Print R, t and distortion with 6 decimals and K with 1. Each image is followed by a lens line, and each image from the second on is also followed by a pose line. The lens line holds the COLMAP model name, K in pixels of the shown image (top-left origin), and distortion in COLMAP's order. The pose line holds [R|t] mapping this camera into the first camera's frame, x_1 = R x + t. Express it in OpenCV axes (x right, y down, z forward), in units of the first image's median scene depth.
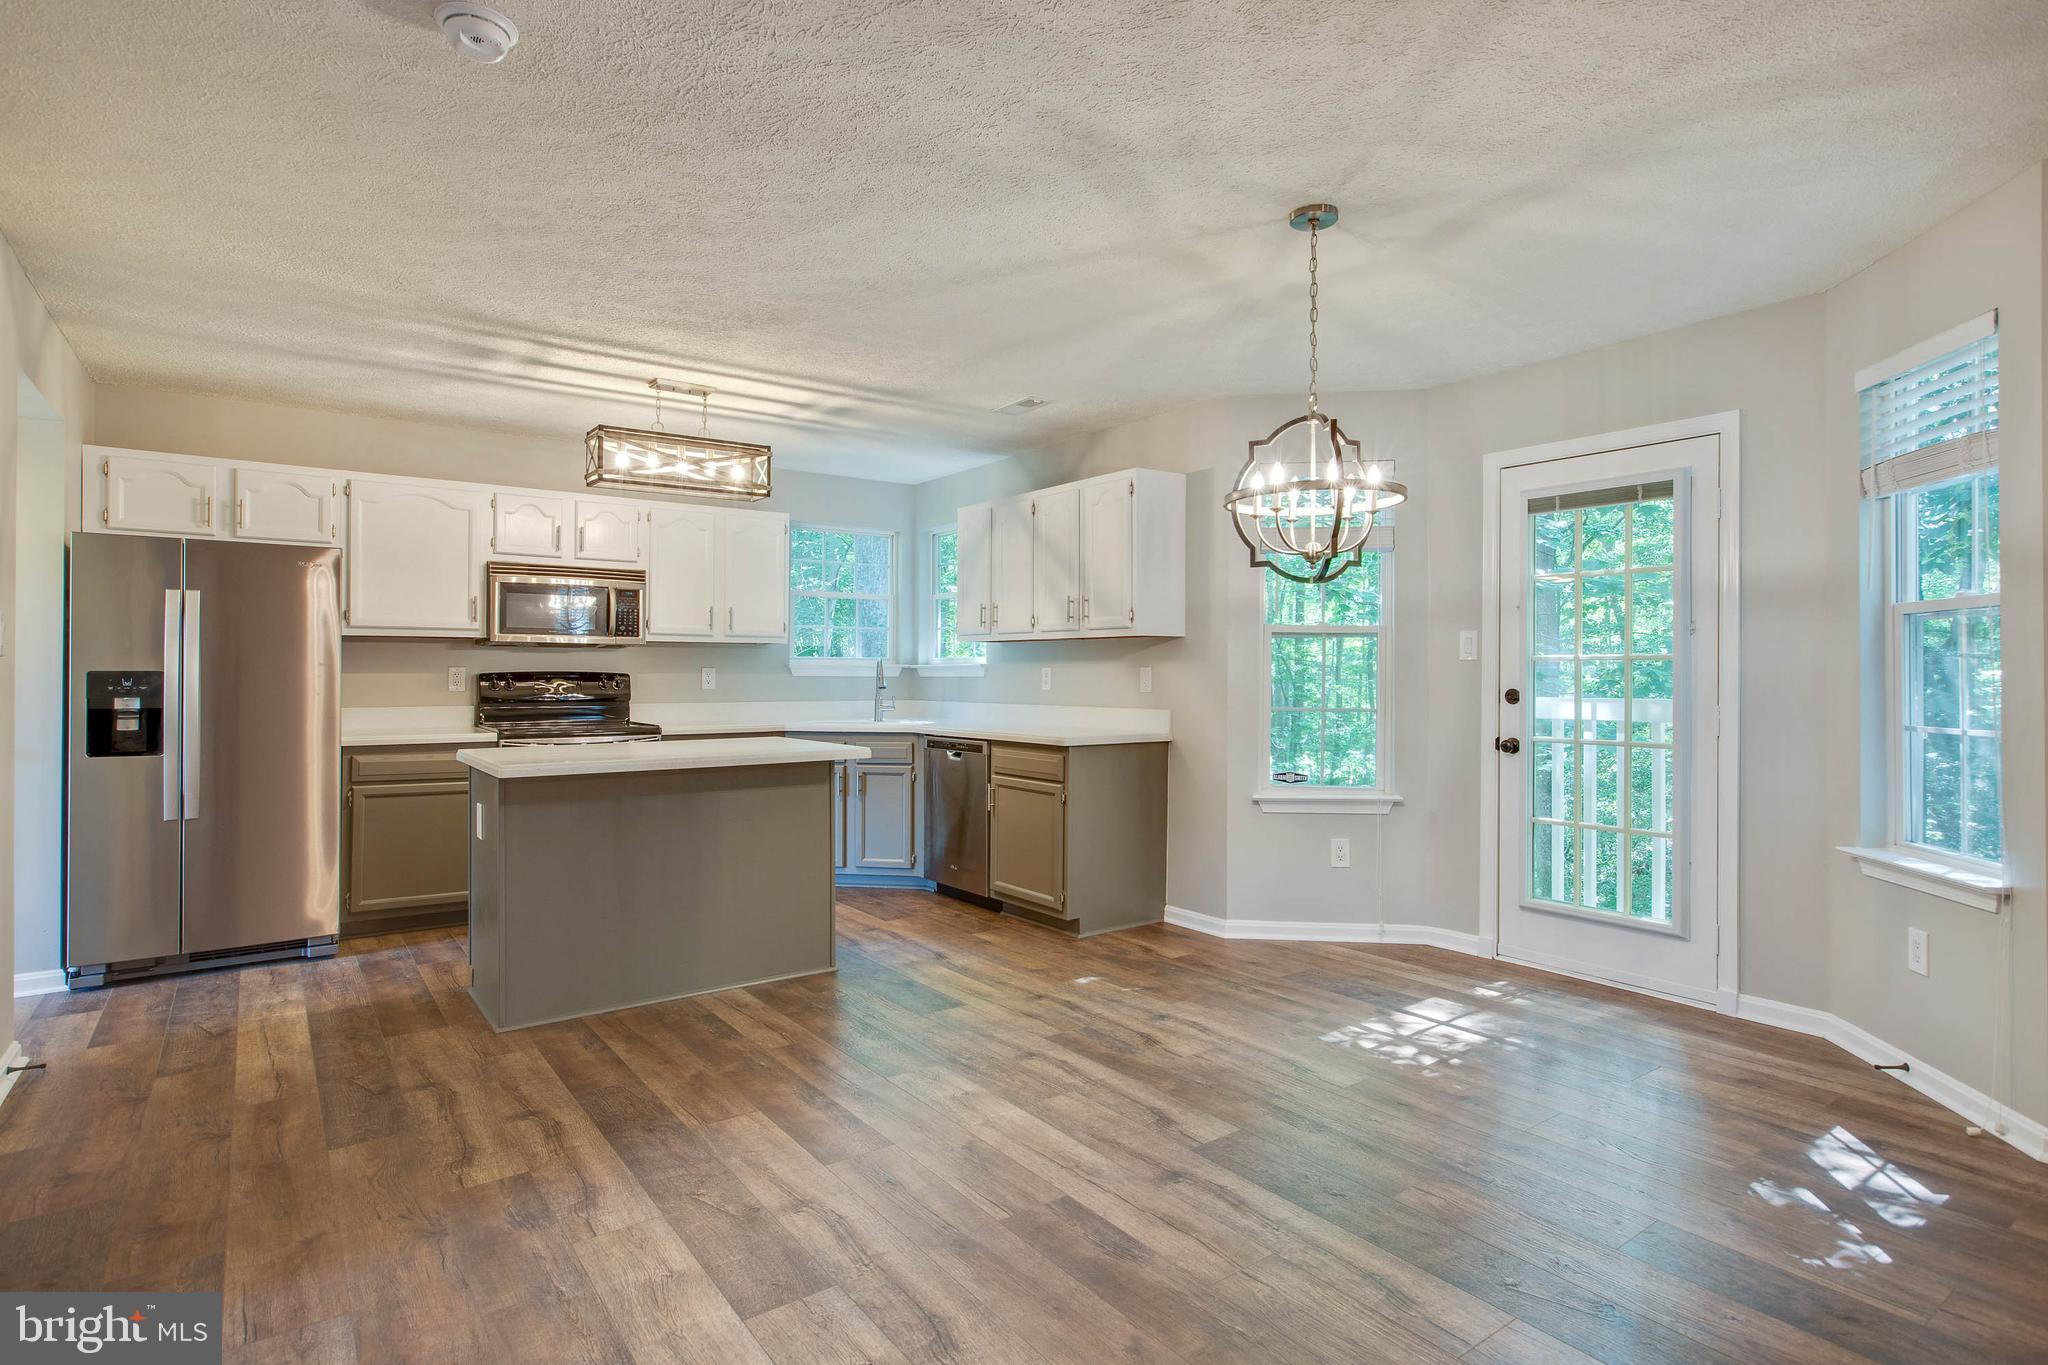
lens RADIAL K [[1007.9, 0, 1018.6], [0, 1007.9, 666.5], [0, 0, 1]] dist [0.001529, 0.005850]
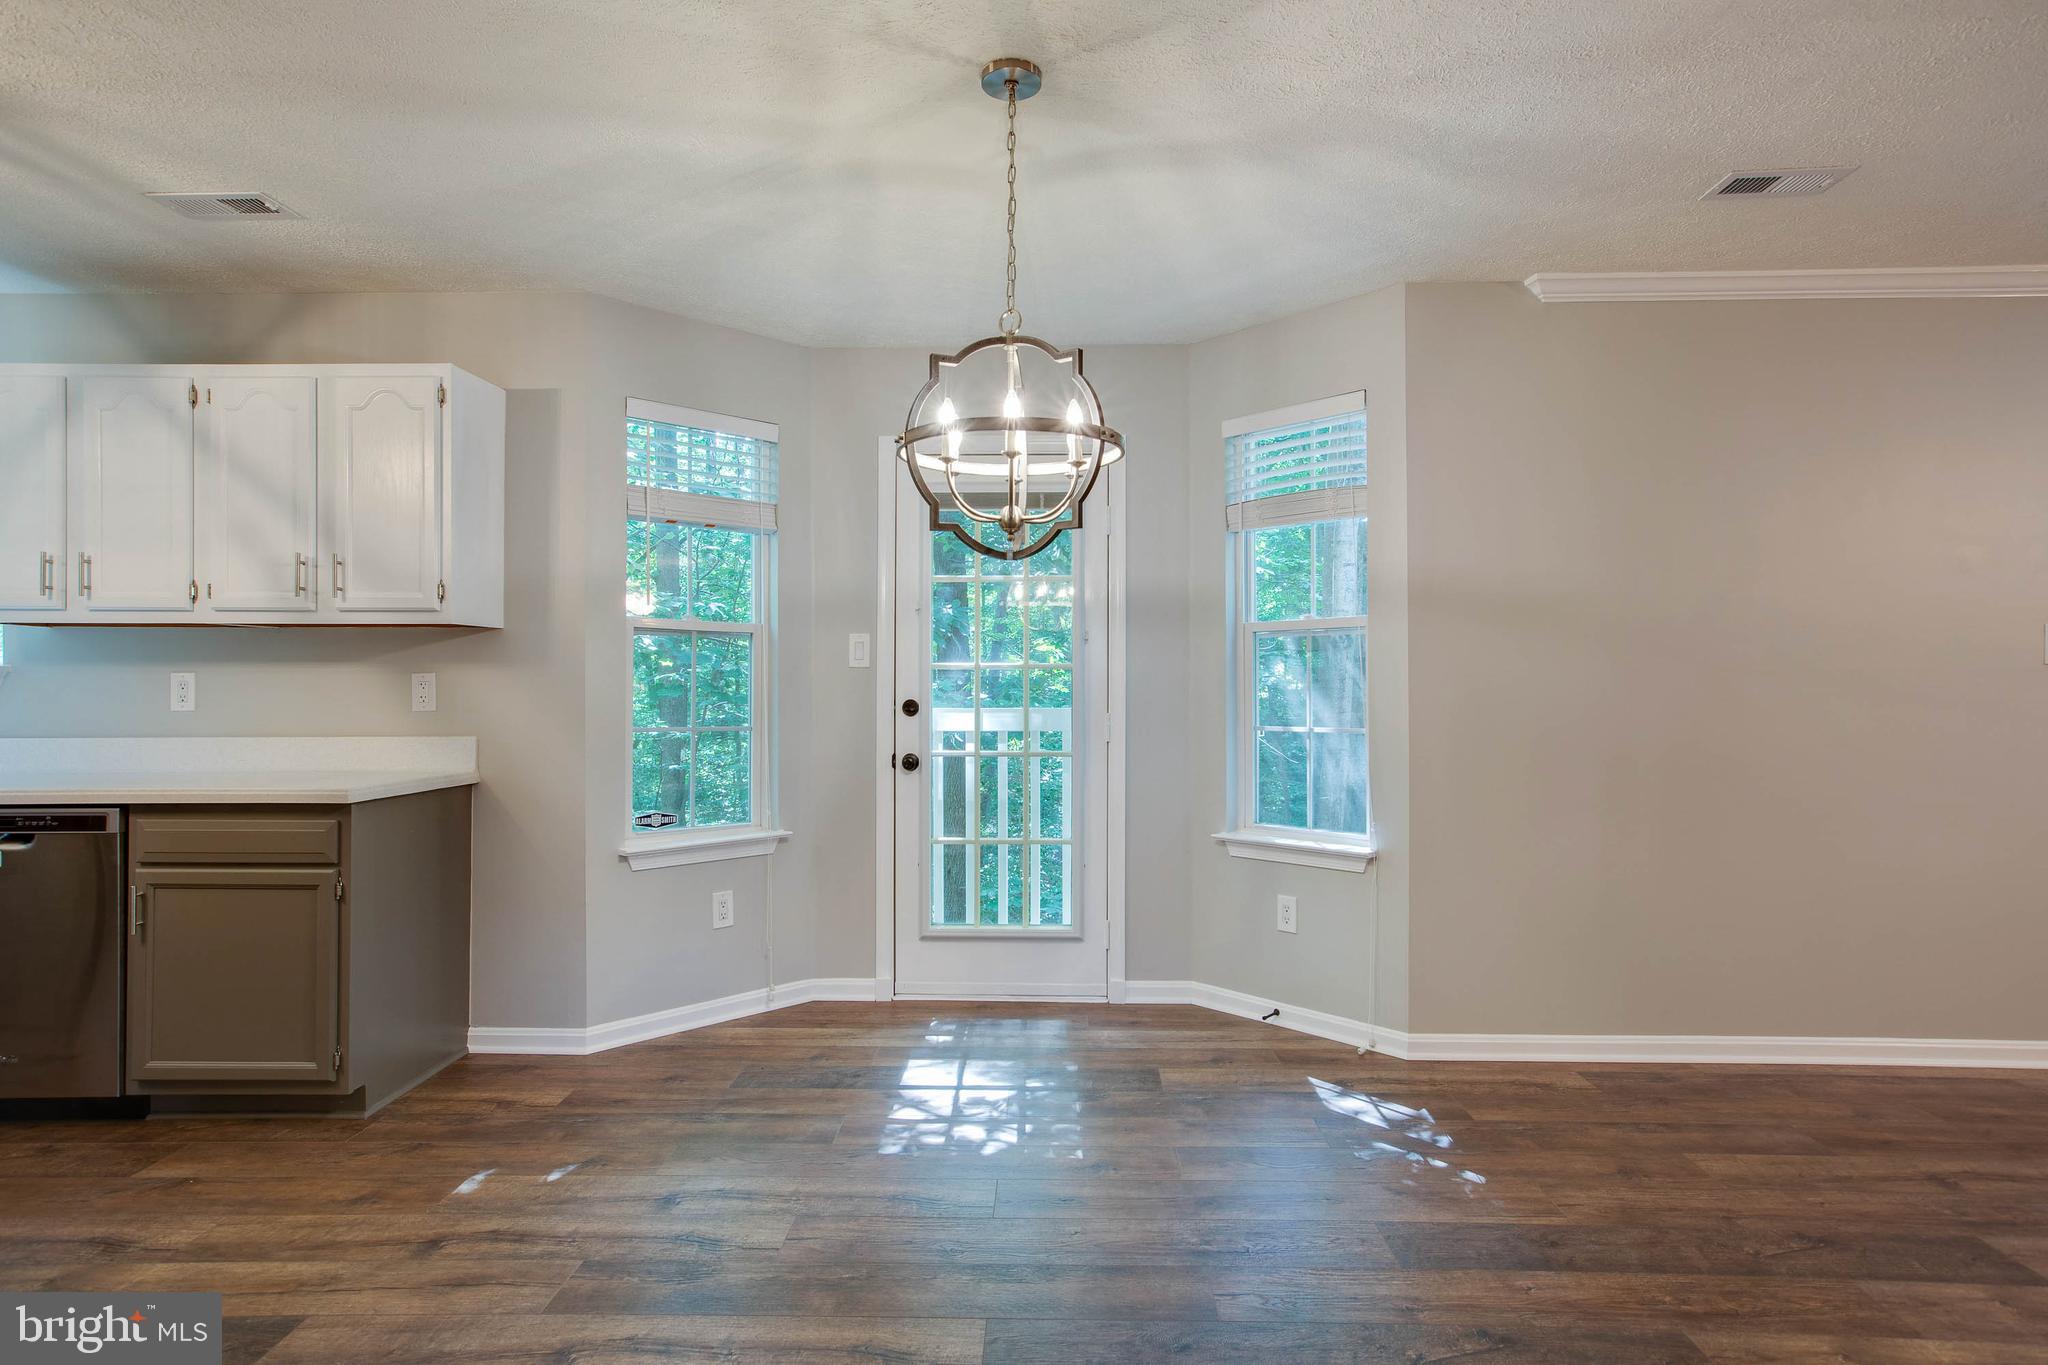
lens RADIAL K [[1094.1, 0, 1005.0], [0, 1094.1, 688.1], [0, 0, 1]] dist [-0.037975, 0.043815]
pose [[0.622571, -0.001540, 0.782562, -0.244003], [-0.004795, 0.999972, 0.005783, 0.006003], [-0.782549, -0.007352, 0.622546, 0.339822]]
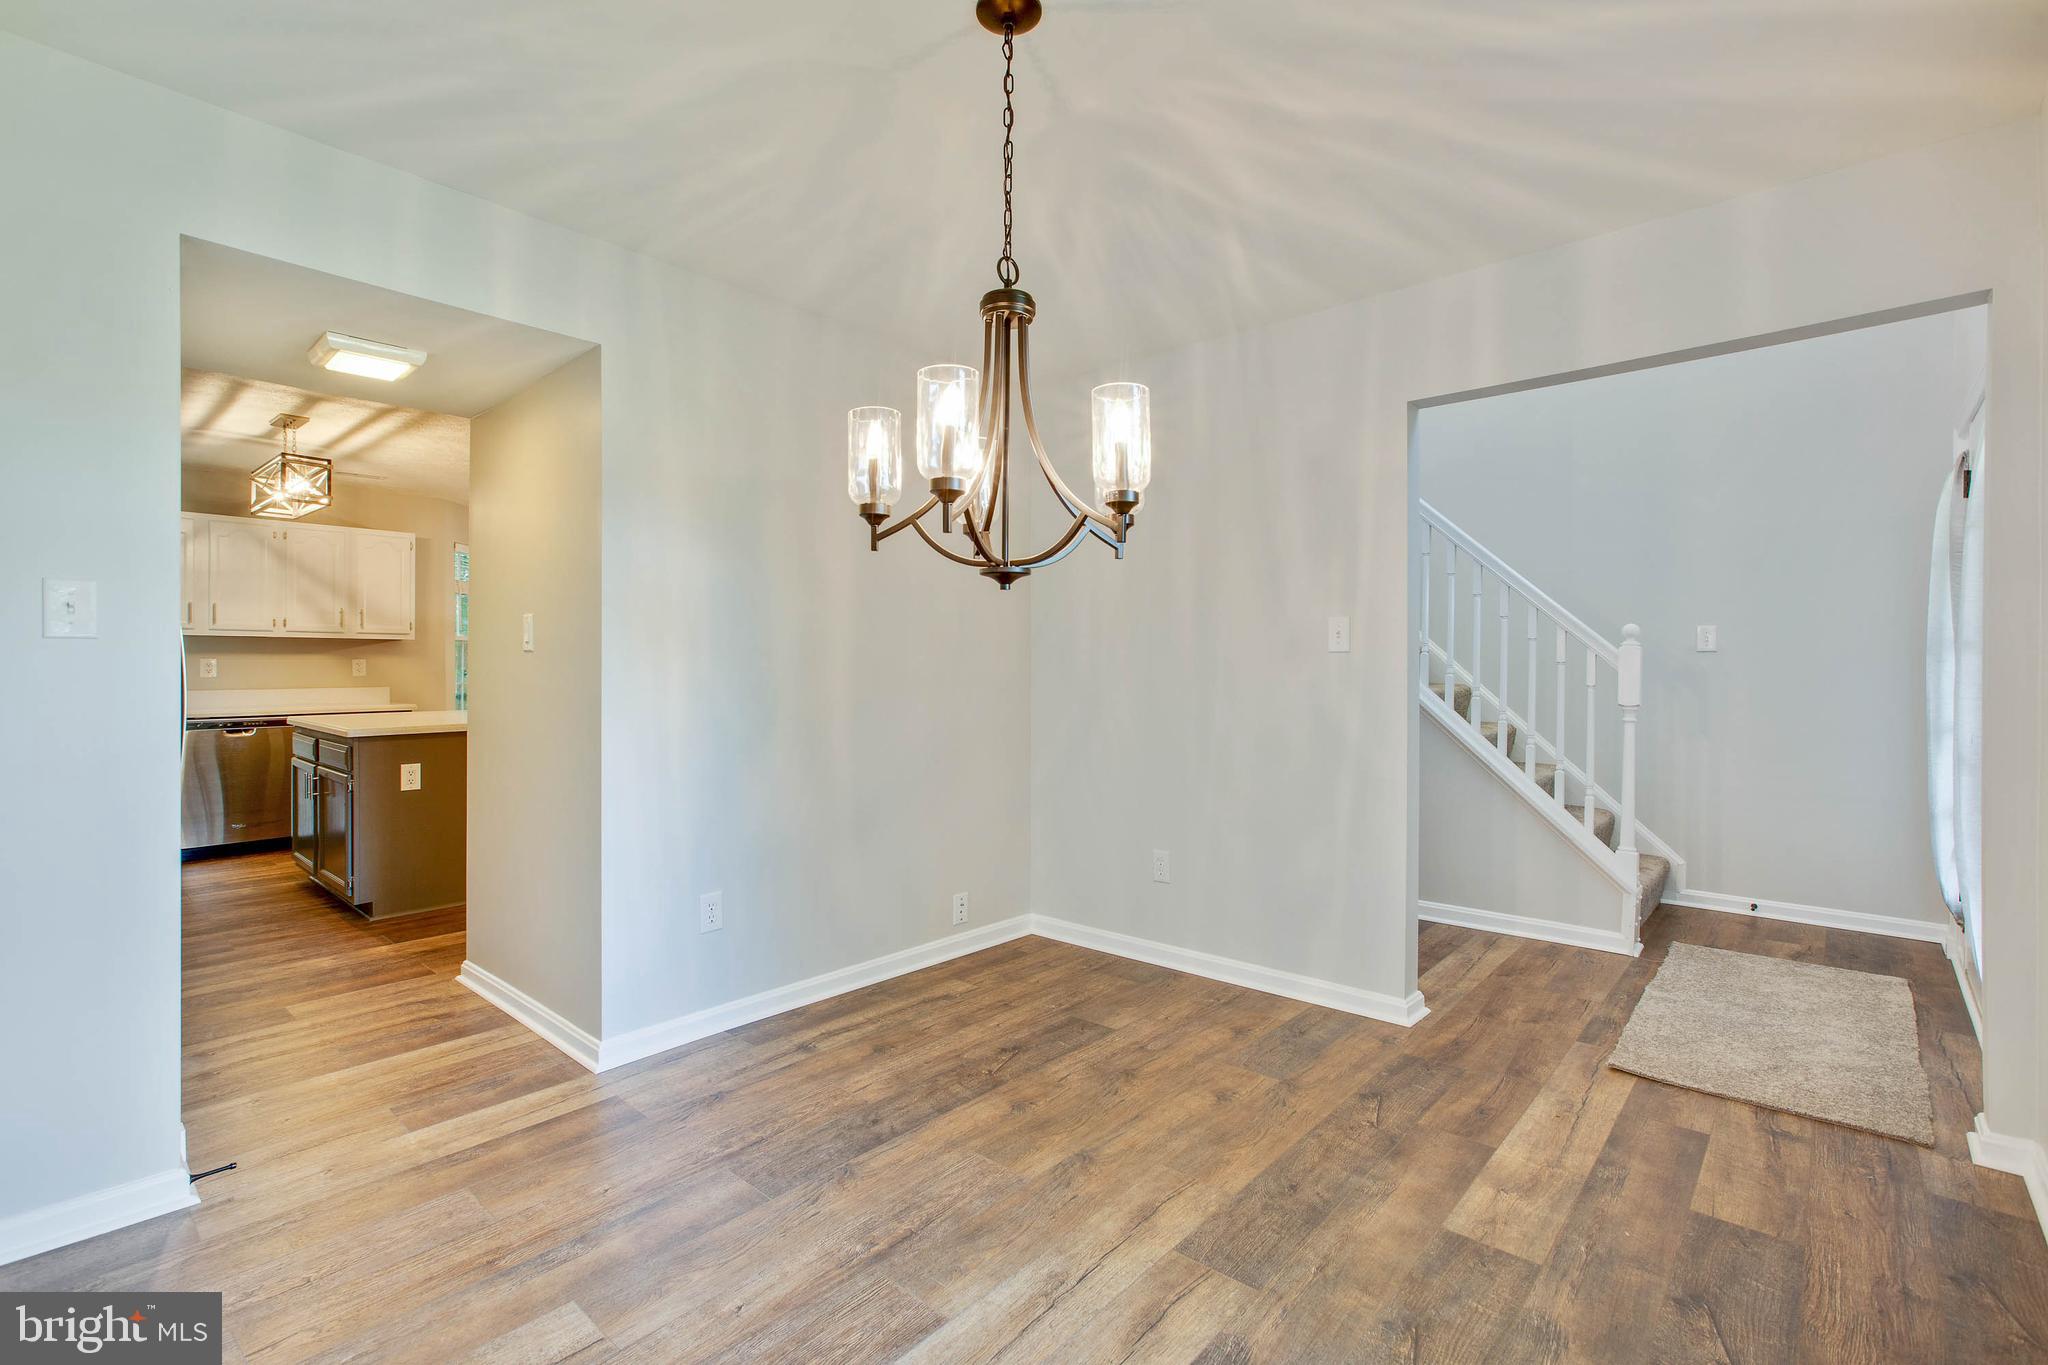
lens RADIAL K [[925.9, 0, 1021.9], [0, 925.9, 670.2], [0, 0, 1]] dist [0.011391, 0.000144]
pose [[-0.166891, -0.006554, 0.985953, -1.737517], [-0.009104, 0.999946, 0.005106, 0.001157], [-0.985933, -0.008124, -0.166942, 0.360896]]
